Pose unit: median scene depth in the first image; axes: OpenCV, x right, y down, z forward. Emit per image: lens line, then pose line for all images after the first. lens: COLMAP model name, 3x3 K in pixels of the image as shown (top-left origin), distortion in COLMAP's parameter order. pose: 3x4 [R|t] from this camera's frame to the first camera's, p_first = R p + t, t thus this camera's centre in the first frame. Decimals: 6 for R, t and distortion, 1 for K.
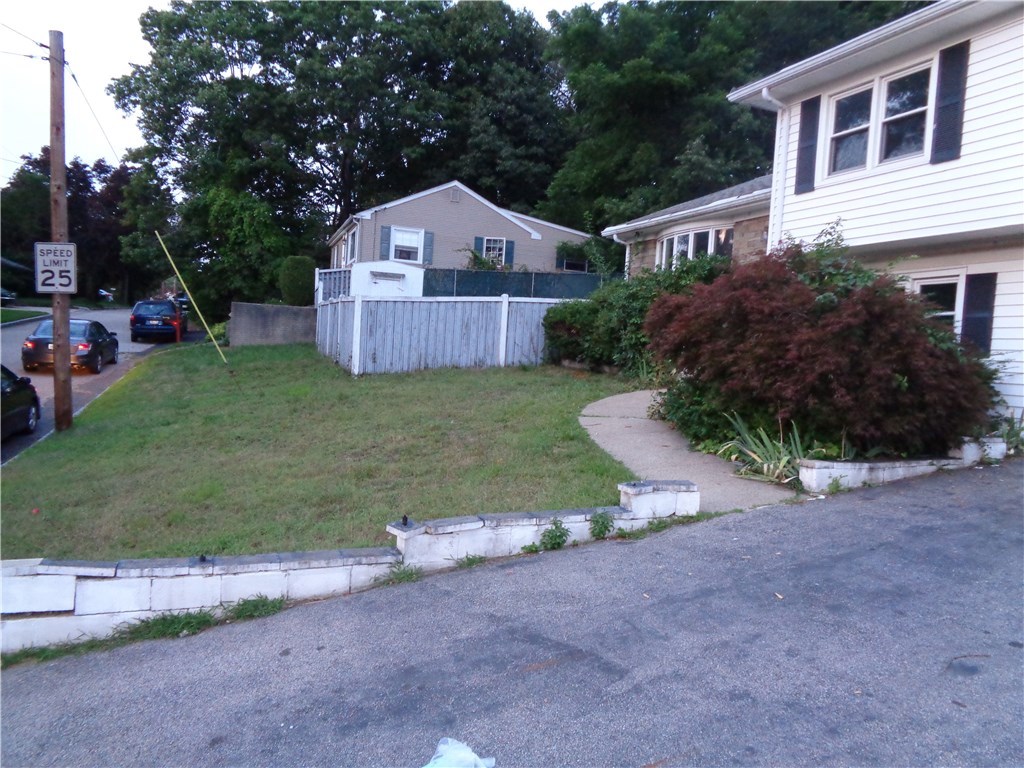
lens RADIAL K [[771.8, 0, 521.1], [0, 771.8, 385.8], [0, 0, 1]] dist [0.004237, 0.006018]
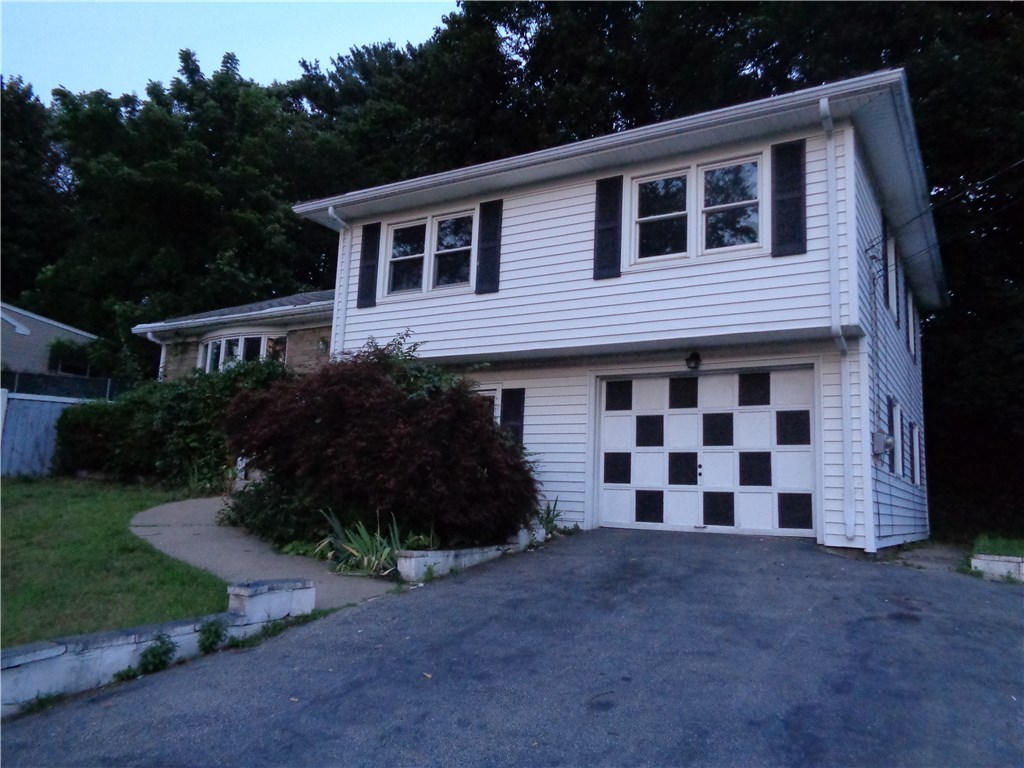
lens RADIAL K [[771.8, 0, 521.1], [0, 771.8, 385.8], [0, 0, 1]] dist [0.004237, 0.006018]
pose [[0.814823, 0.060690, 0.576525, -0.085694], [0.030200, 0.988711, -0.146762, 0.026768], [-0.578923, 0.136996, 0.803791, 0.038921]]
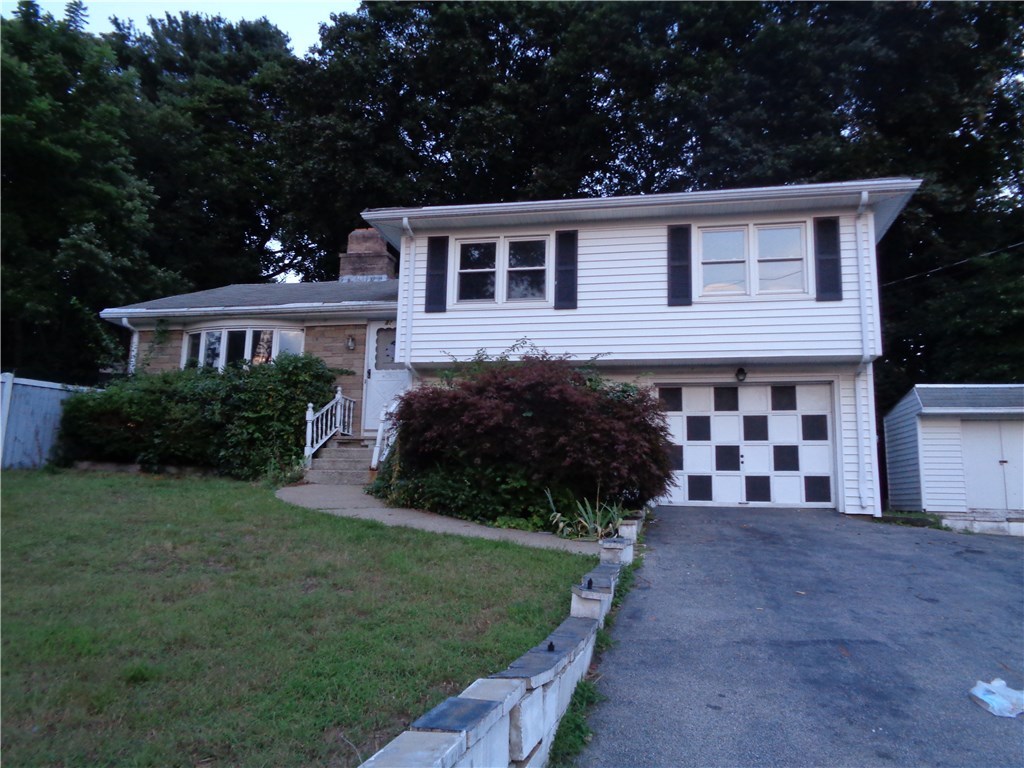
lens RADIAL K [[771.8, 0, 521.1], [0, 771.8, 385.8], [0, 0, 1]] dist [0.004237, 0.006018]
pose [[0.578765, 0.084378, 0.811118, -0.630907], [0.043318, 0.990048, -0.133900, 0.030495], [-0.814343, 0.112633, 0.569350, 0.297328]]
